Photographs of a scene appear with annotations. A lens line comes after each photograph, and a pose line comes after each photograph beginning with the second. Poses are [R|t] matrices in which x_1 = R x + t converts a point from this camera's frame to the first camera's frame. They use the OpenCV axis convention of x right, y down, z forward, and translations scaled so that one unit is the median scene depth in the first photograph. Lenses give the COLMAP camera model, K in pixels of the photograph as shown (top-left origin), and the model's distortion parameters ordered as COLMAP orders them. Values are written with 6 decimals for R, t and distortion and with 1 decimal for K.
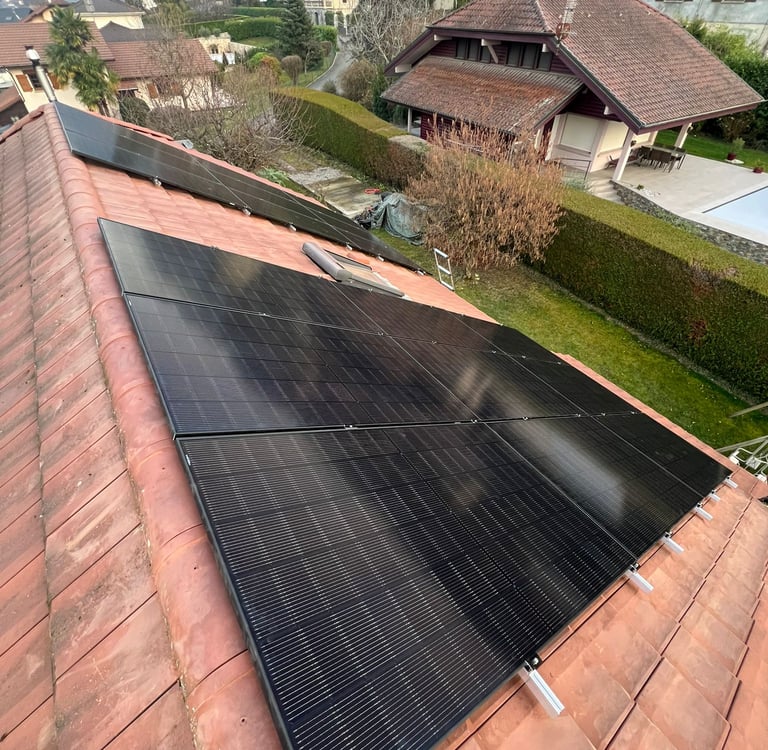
lens RADIAL K [[410.6, 0, 384.0], [0, 410.6, 375.0], [0, 0, 1]] dist [-0.005423, 0.001884]
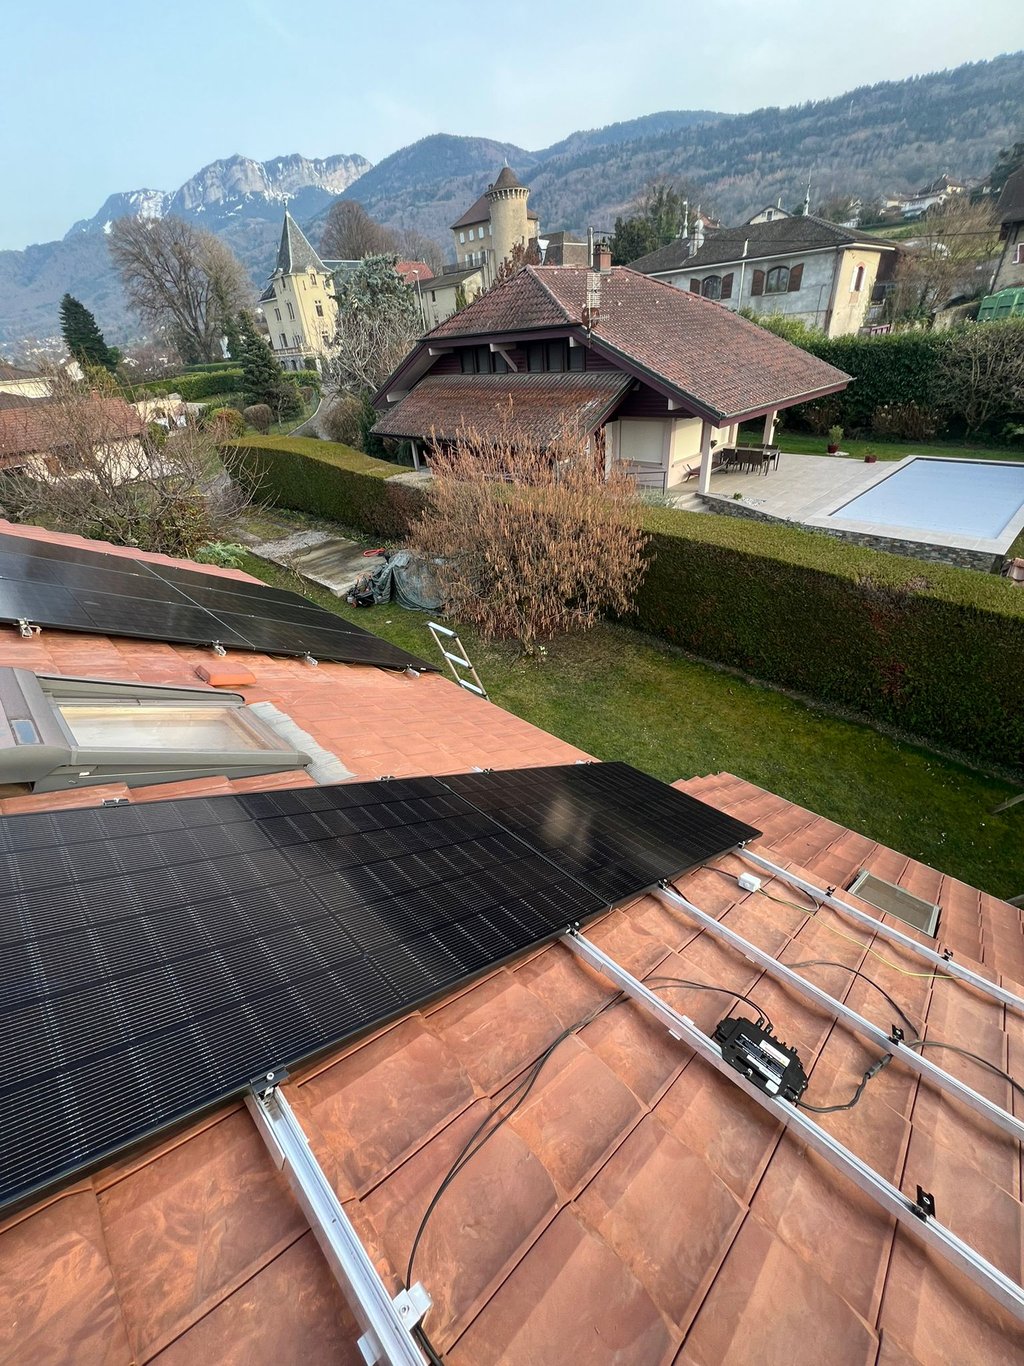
lens RADIAL K [[547.3, 0, 512.0], [0, 547.3, 683.0], [0, 0, 1]] dist [-0.001697, -0.000680]
pose [[0.977888, -0.166298, 0.126805, 0.050318], [0.186801, 0.967201, -0.172129, -0.041442], [-0.094022, 0.192010, 0.976879, 0.142350]]
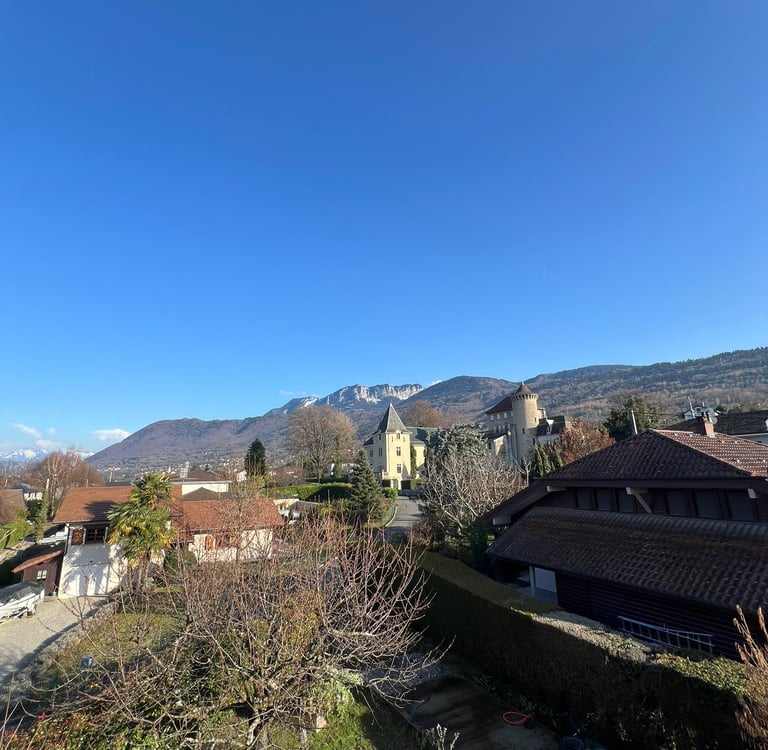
lens RADIAL K [[410.6, 0, 384.0], [0, 410.6, 375.0], [0, 0, 1]] dist [-0.005423, 0.001884]
pose [[0.996621, -0.037365, -0.073142, -0.163237], [-0.039976, 0.557247, -0.829384, -0.281601], [0.071748, 0.829506, 0.553870, 0.367296]]
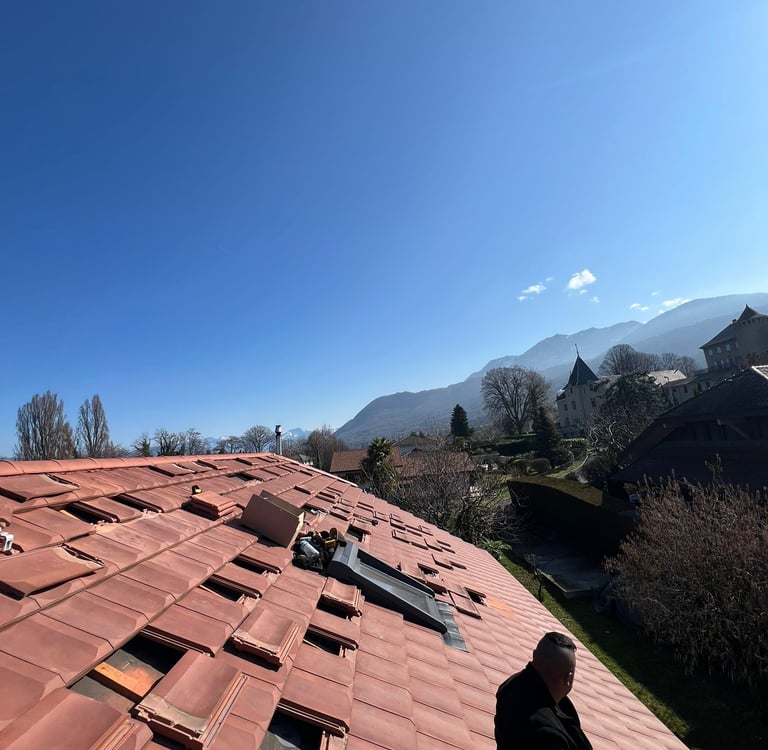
lens RADIAL K [[410.6, 0, 384.0], [0, 410.6, 375.0], [0, 0, 1]] dist [-0.005423, 0.001884]
pose [[0.837036, -0.166256, -0.521276, 0.108648], [-0.301047, 0.655601, -0.692501, 0.007460], [0.456882, 0.736577, 0.498712, 0.095759]]
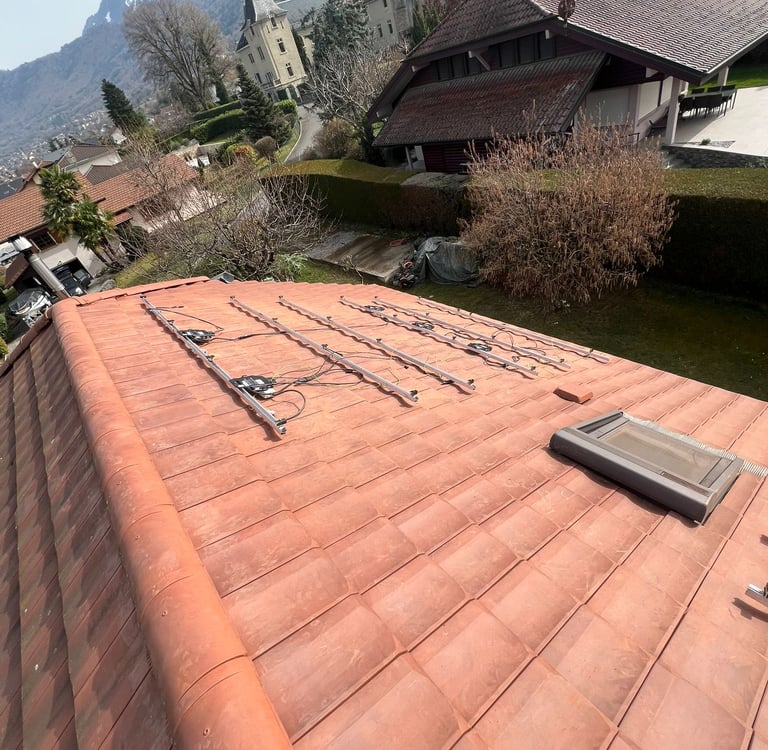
lens RADIAL K [[410.6, 0, 384.0], [0, 410.6, 375.0], [0, 0, 1]] dist [-0.005423, 0.001884]
pose [[0.954388, -0.291076, -0.066469, -0.093239], [0.285354, 0.954755, -0.083766, -0.112915], [0.087844, 0.060978, 0.994266, 0.123929]]
